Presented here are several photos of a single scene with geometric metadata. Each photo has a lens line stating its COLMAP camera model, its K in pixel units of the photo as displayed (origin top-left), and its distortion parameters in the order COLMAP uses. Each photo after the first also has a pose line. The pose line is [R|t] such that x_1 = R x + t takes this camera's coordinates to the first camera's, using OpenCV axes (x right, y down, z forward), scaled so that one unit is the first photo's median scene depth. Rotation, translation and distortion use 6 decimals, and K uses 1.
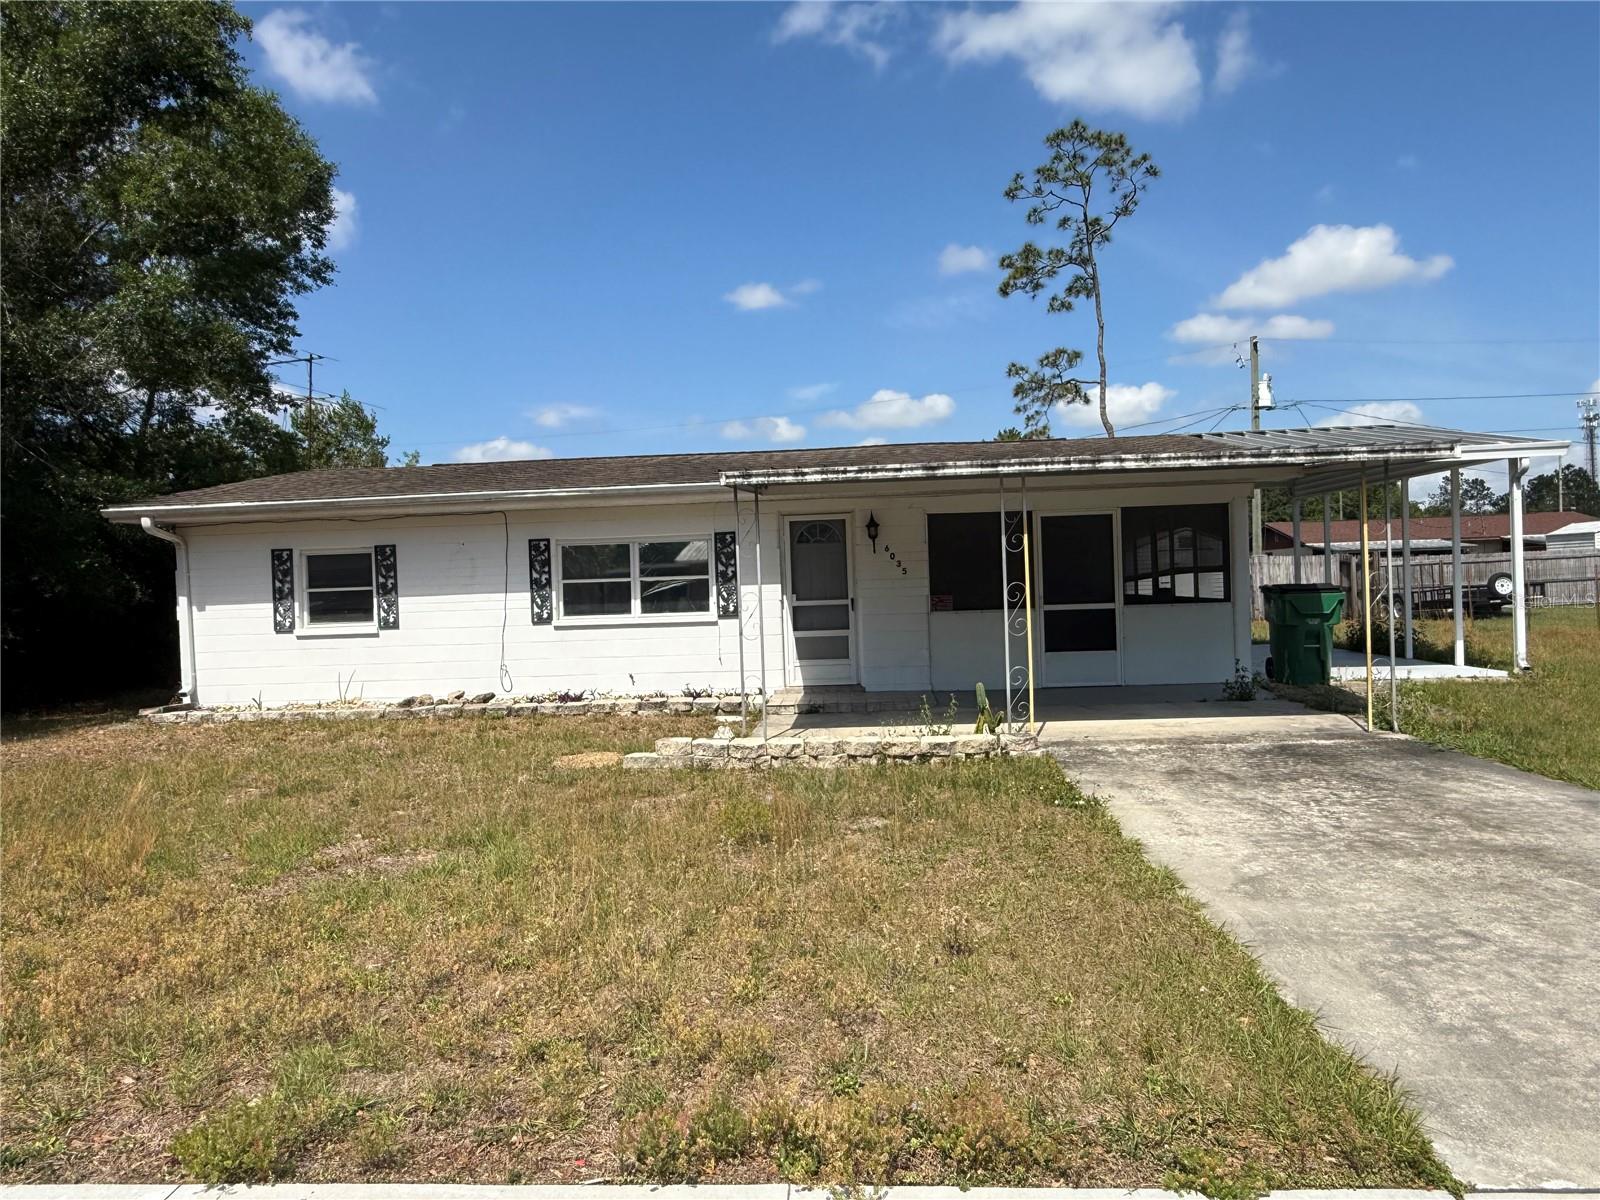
lens RADIAL K [[1039.5, 0, 799.4], [0, 1039.5, 599.5], [0, 0, 1]] dist [-0.006757, -0.001887]
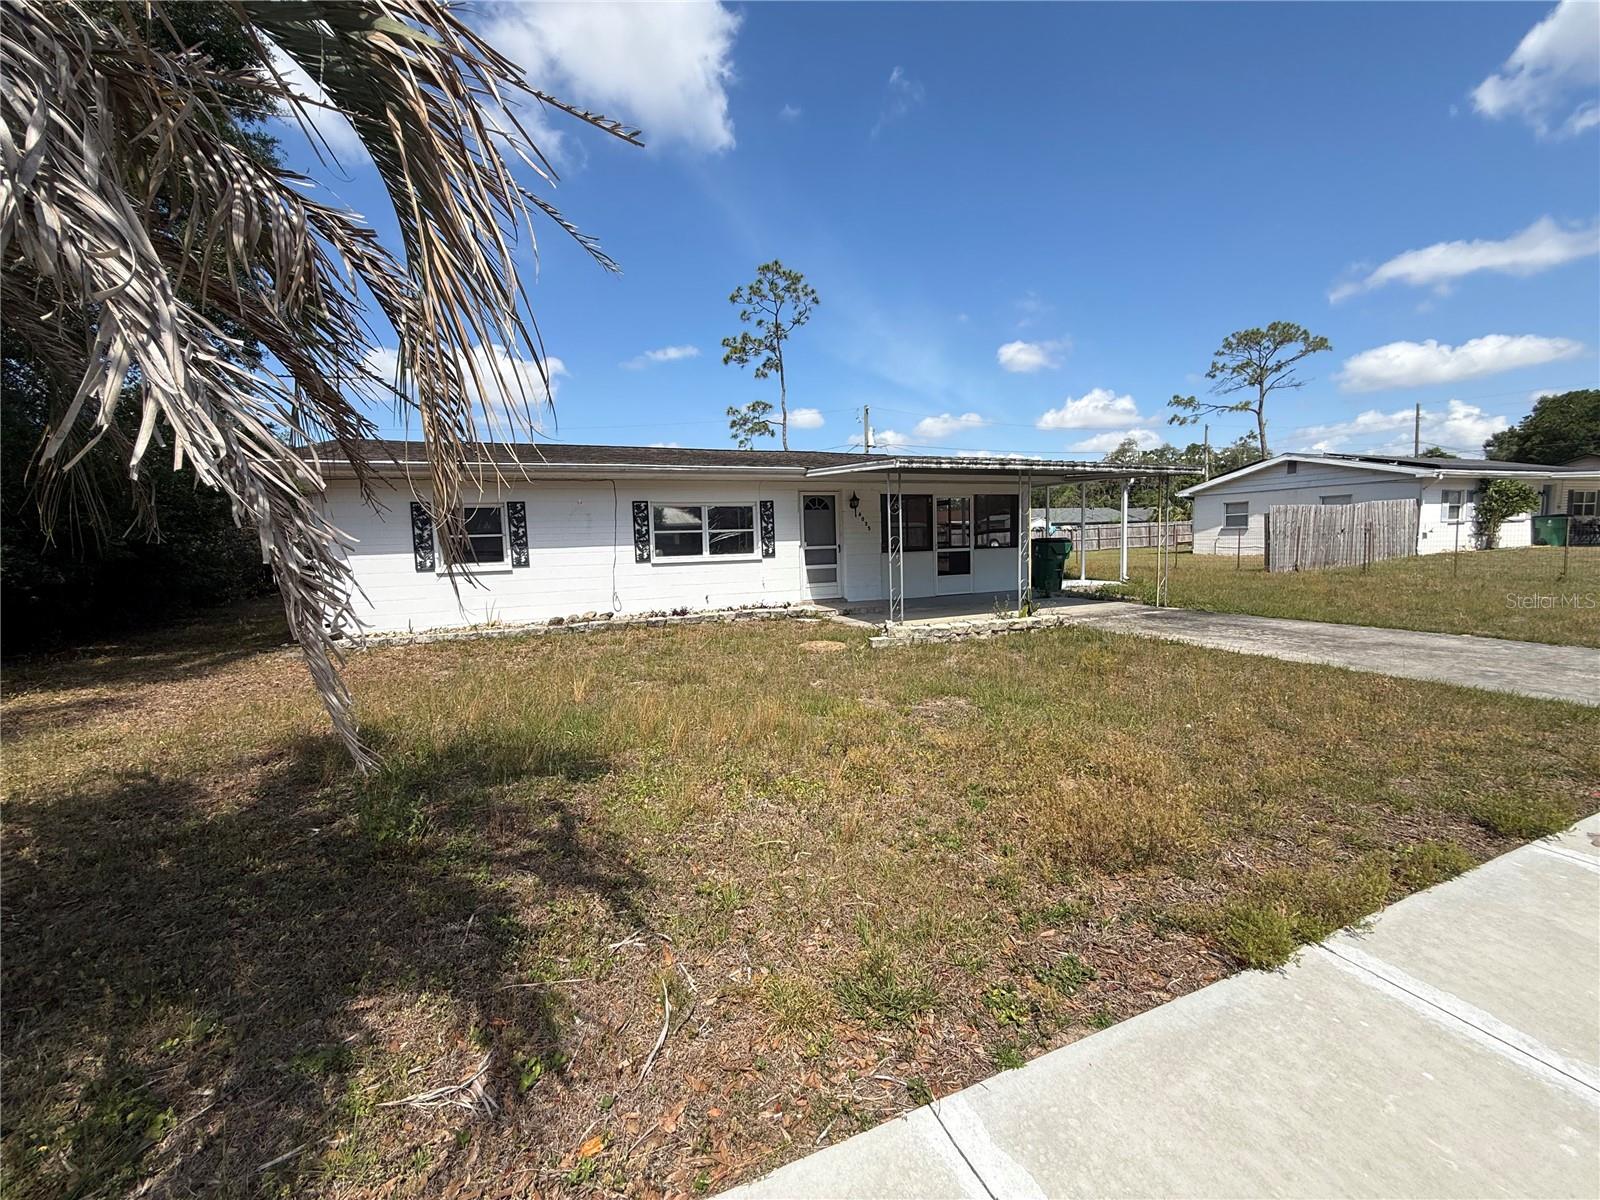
lens RADIAL K [[639.7, 0, 802.9], [0, 639.7, 596.5], [0, 0, 1]] dist [0.004333, 0.000247]
pose [[0.892214, -0.031316, 0.450526, -0.442632], [0.003664, 0.998062, 0.062120, 0.016737], [-0.451598, -0.053773, 0.890600, 0.129636]]
